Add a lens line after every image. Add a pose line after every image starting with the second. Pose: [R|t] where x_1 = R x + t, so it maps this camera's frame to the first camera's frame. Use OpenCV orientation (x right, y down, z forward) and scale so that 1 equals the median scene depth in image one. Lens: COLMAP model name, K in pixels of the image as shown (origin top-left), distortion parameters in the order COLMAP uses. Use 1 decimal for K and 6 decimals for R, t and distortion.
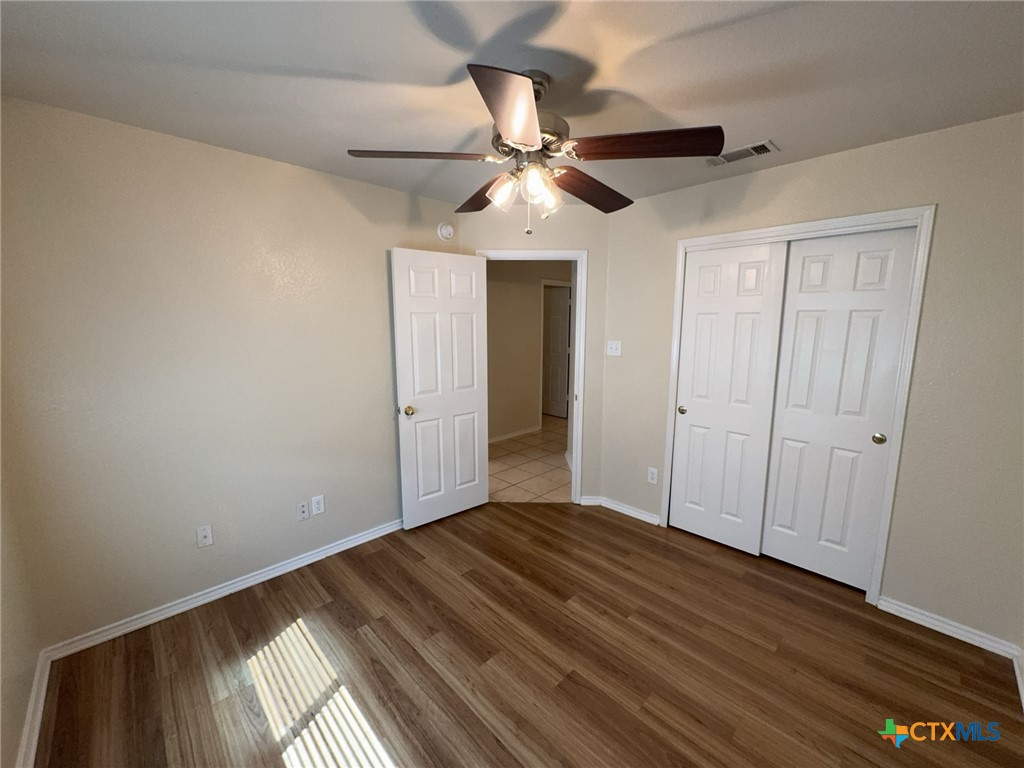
lens RADIAL K [[410.9, 0, 506.7], [0, 410.9, 381.7], [0, 0, 1]] dist [-0.000255, -0.000323]
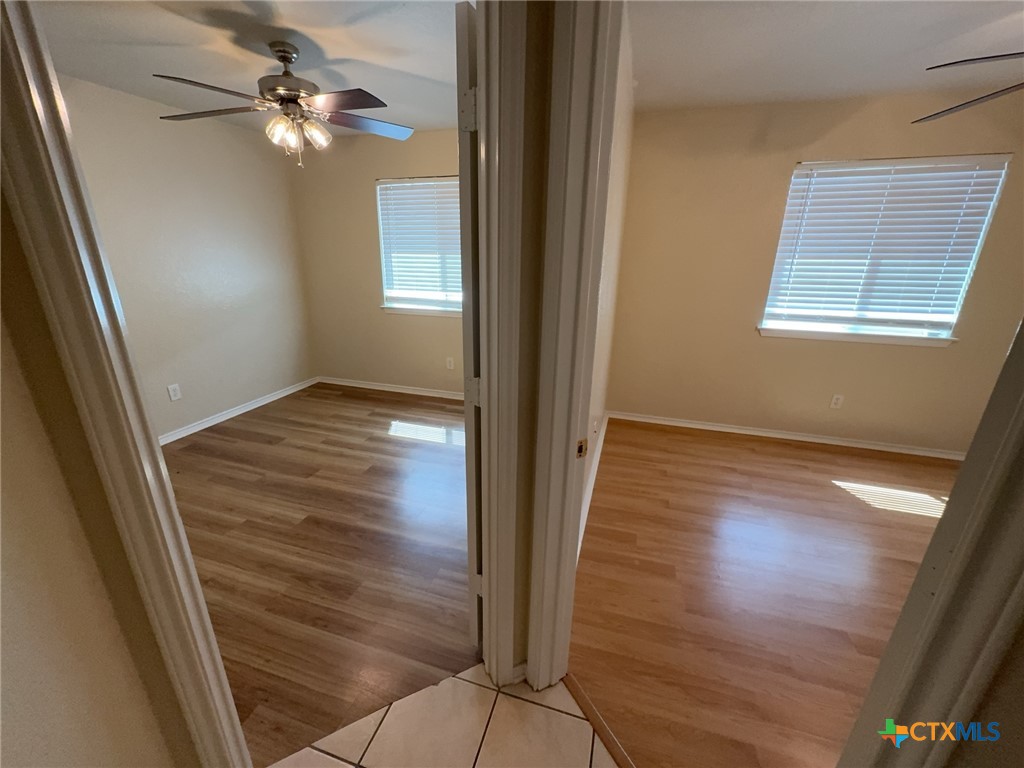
lens RADIAL K [[410.9, 0, 509.4], [0, 410.9, 382.6], [0, 0, 1]] dist [-0.000255, -0.000323]
pose [[-0.872590, 0.143555, -0.466882, 0.171619], [-0.085398, 0.896279, 0.435190, -0.329148], [0.480931, 0.419613, -0.769825, 2.410492]]
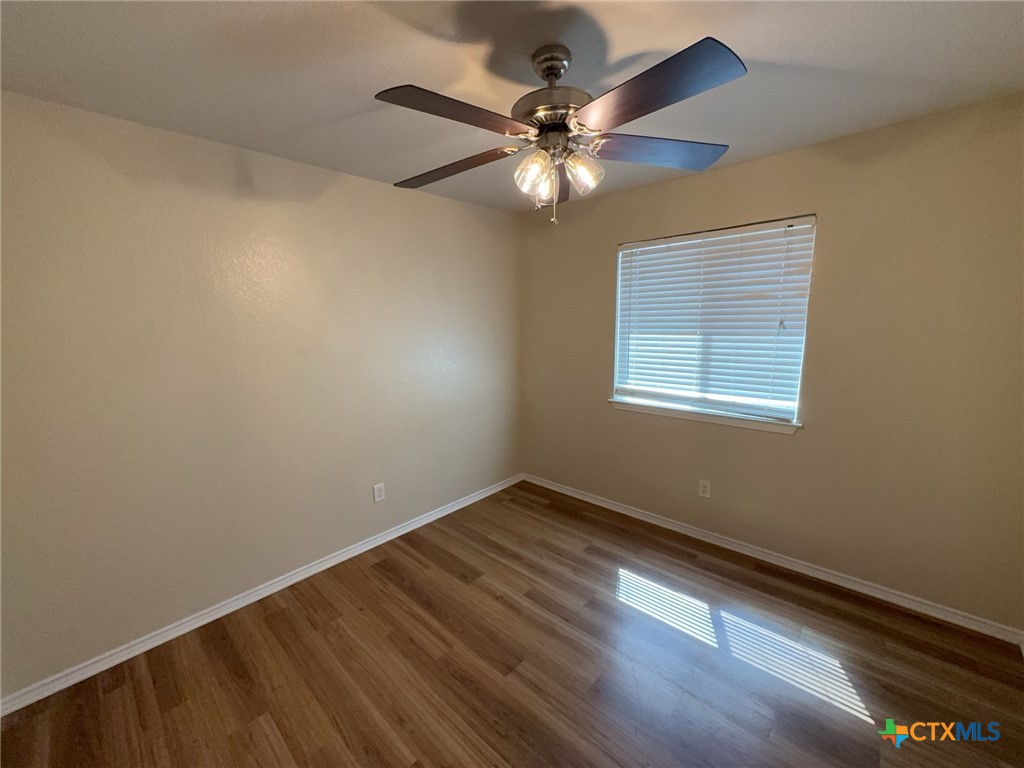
lens RADIAL K [[410.9, 0, 509.8], [0, 410.9, 383.3], [0, 0, 1]] dist [-0.000255, -0.000323]
pose [[-0.997876, 0.029542, -0.058050, 0.192689], [0.010268, 0.951431, 0.307690, -0.268878], [0.064320, 0.306440, -0.949714, 1.755030]]
